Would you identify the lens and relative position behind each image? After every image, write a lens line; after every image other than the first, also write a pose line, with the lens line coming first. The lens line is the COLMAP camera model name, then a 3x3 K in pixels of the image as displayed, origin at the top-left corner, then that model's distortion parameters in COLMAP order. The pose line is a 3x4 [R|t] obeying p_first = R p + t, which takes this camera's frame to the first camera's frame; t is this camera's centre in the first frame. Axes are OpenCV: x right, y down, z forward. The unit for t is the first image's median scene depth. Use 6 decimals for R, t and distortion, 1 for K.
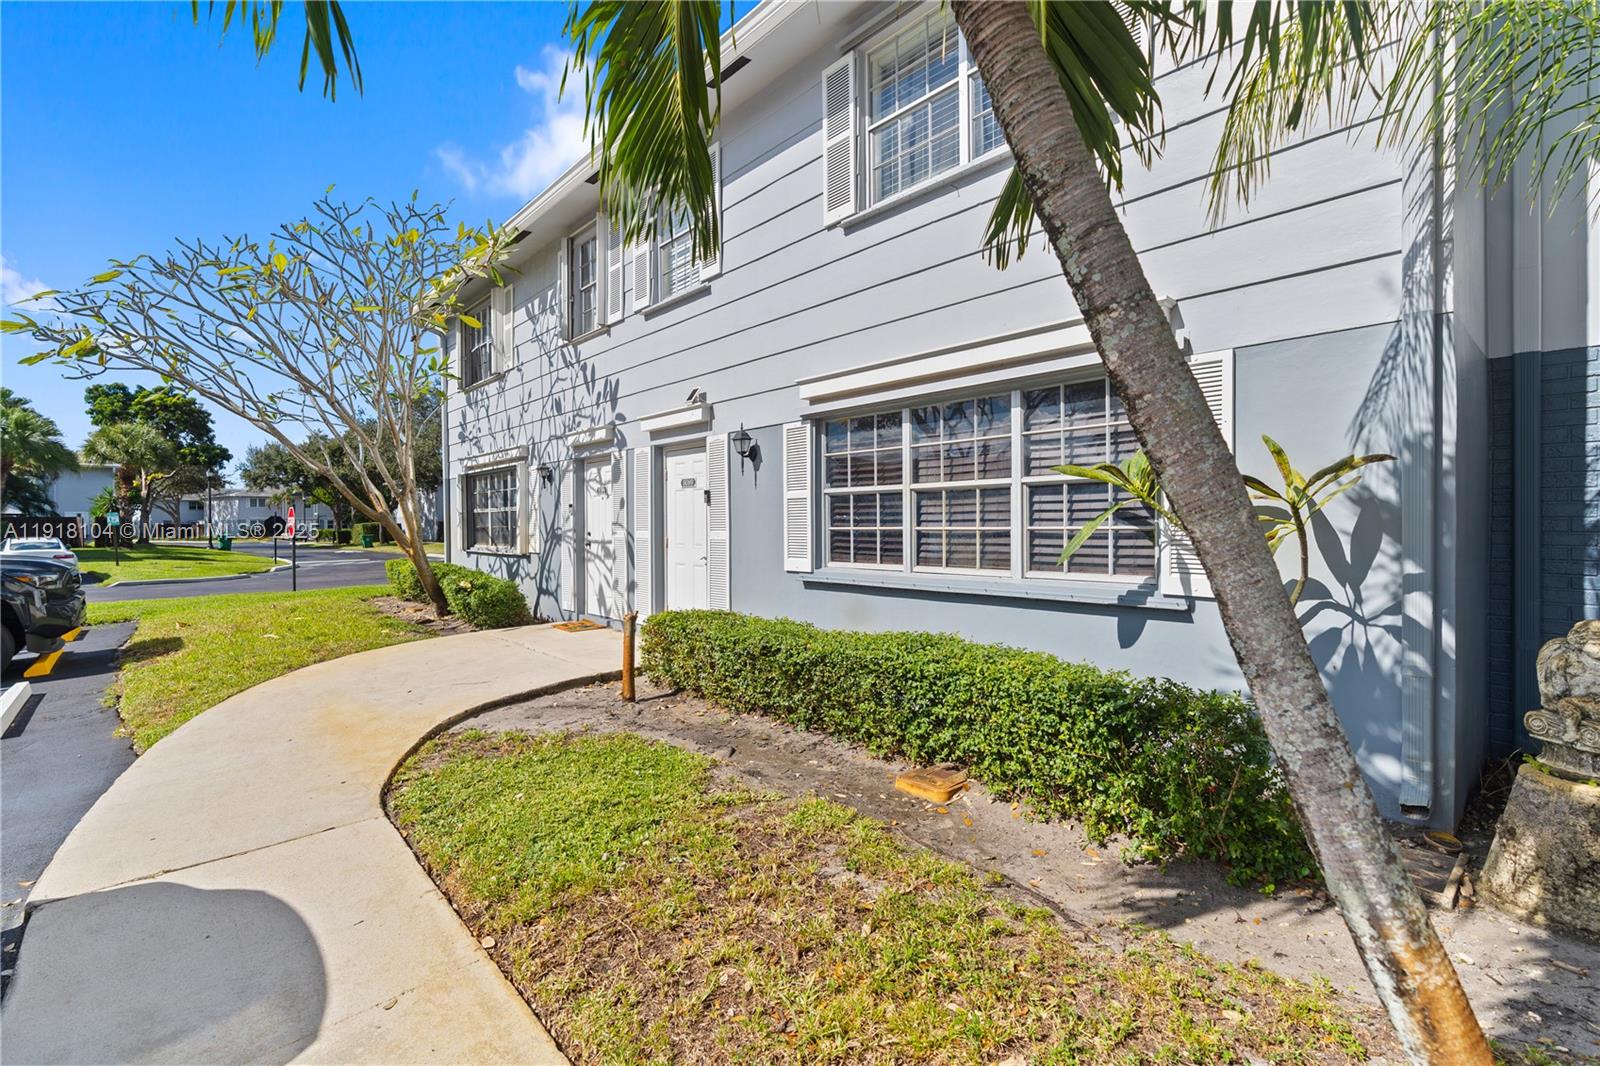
lens RADIAL K [[714.6, 0, 800.0], [0, 714.6, 533.0], [0, 0, 1]] dist [0.000950, -0.020852]
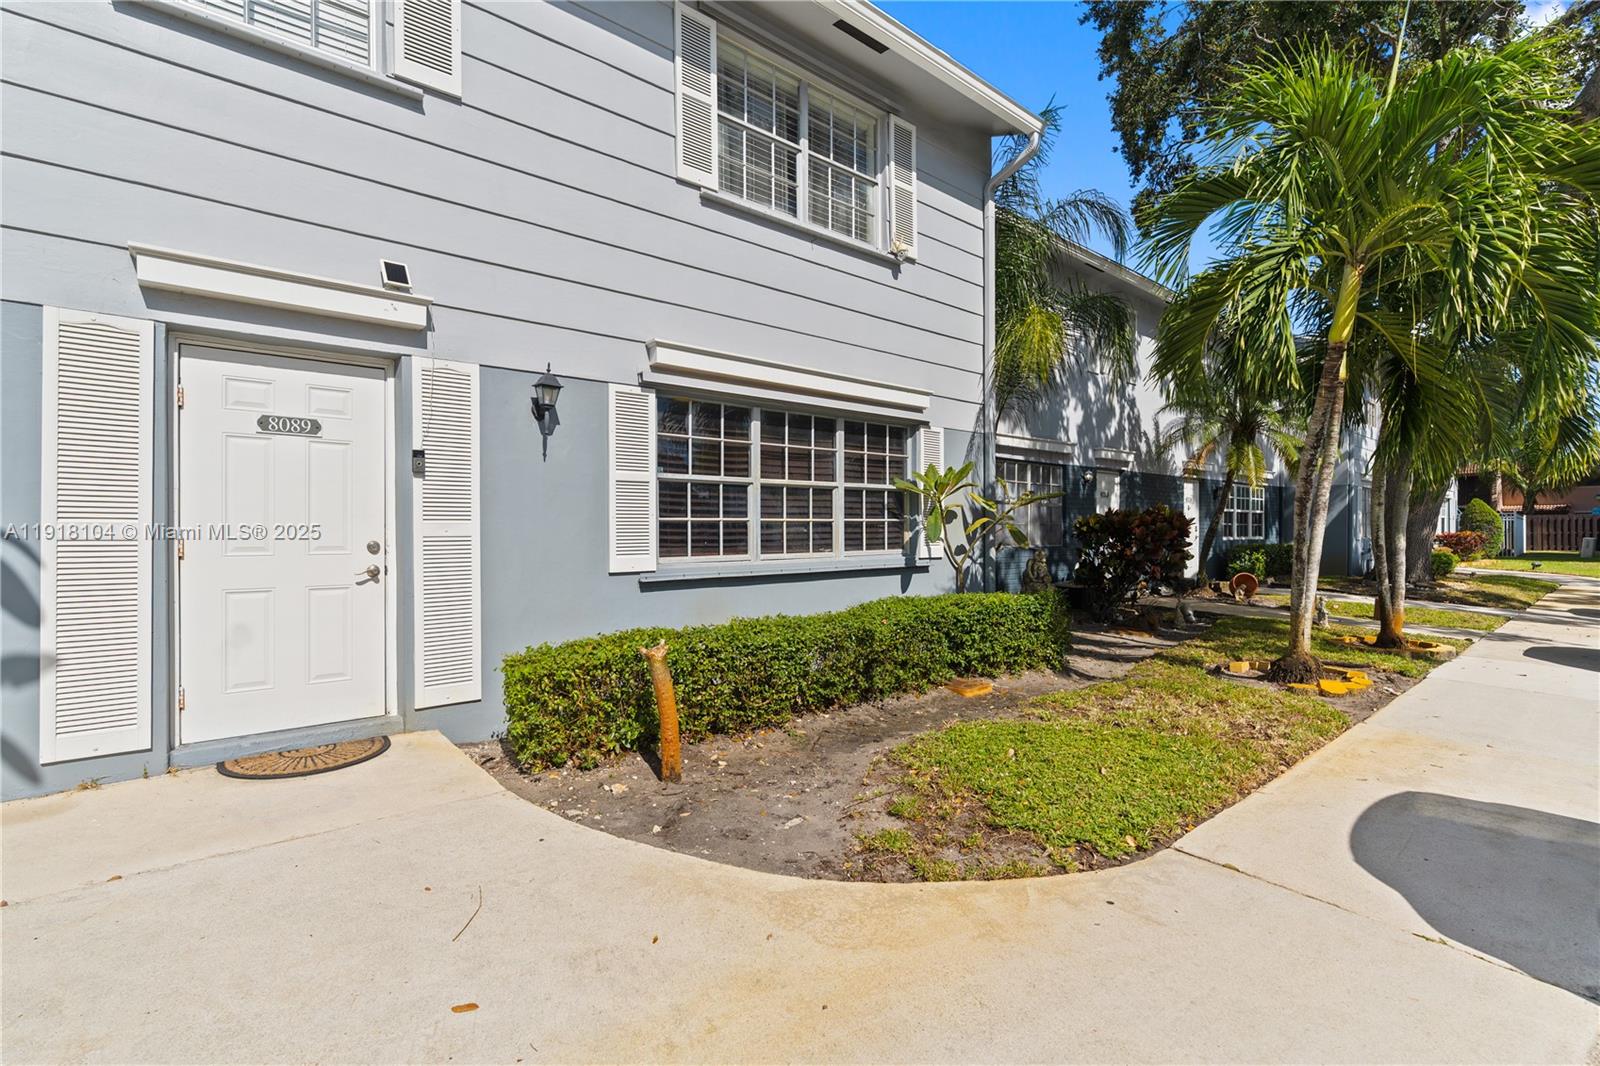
lens RADIAL K [[727.8, 0, 803.0], [0, 727.8, 524.4], [0, 0, 1]] dist [-0.003211, 0.000182]
pose [[0.024115, 0.003451, 0.999703, -0.907900], [0.007547, 0.999965, -0.003634, 0.005092], [-0.999681, 0.007632, 0.024088, 0.873752]]
